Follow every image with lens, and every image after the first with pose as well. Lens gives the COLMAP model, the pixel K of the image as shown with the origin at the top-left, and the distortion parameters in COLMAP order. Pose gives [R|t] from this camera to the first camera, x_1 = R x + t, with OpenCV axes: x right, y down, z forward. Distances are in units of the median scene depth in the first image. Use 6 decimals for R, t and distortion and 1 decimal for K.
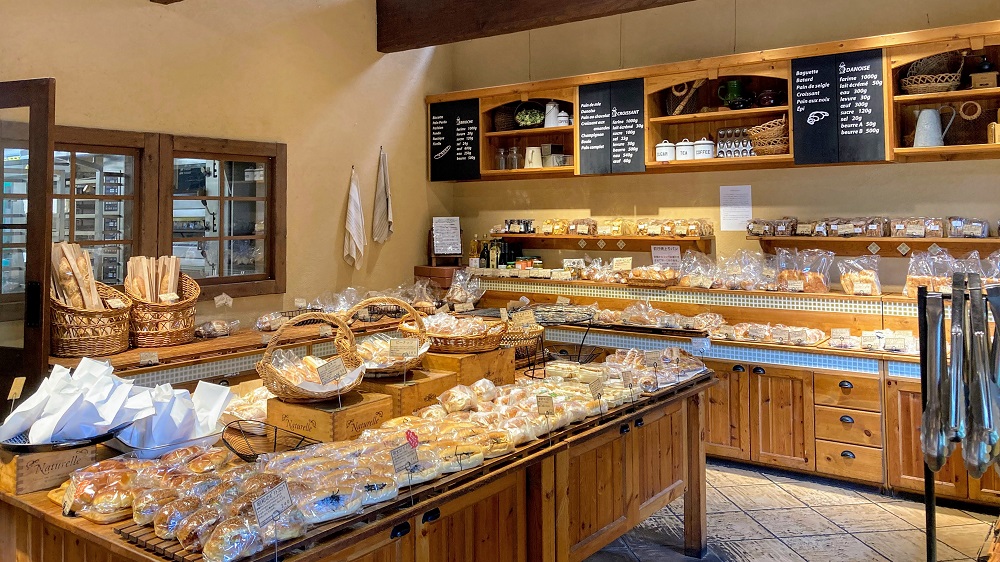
lens RADIAL K [[827.2, 0, 498.0], [0, 827.2, 296.5], [0, 0, 1]] dist [0.000679, -0.005028]
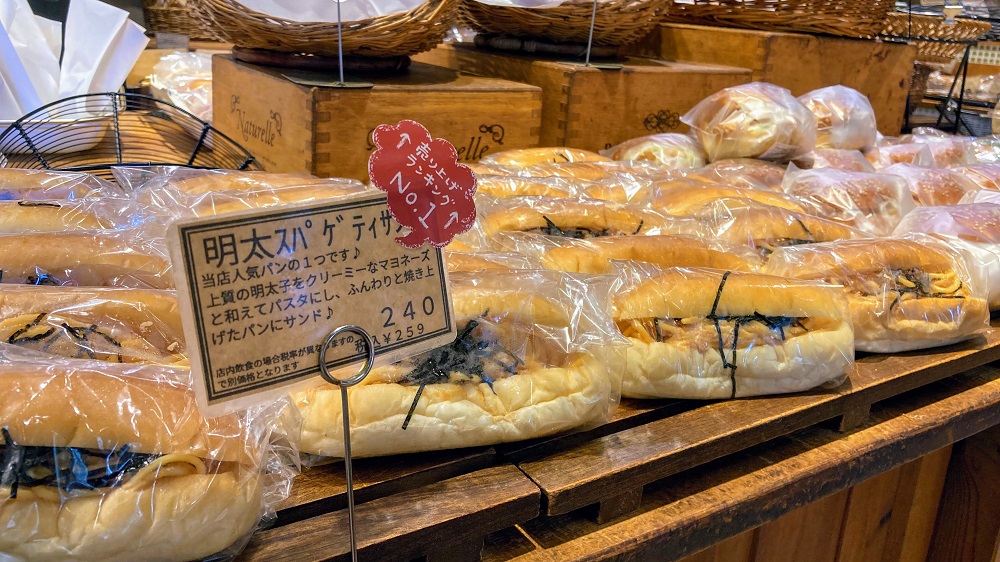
lens RADIAL K [[827.2, 0, 498.0], [0, 827.2, 296.5], [0, 0, 1]] dist [0.000679, -0.005028]
pose [[0.940884, 0.184593, -0.284012, -0.037074], [-0.117356, 0.964178, 0.237884, 0.122984], [0.317750, -0.190491, 0.928842, 0.672473]]
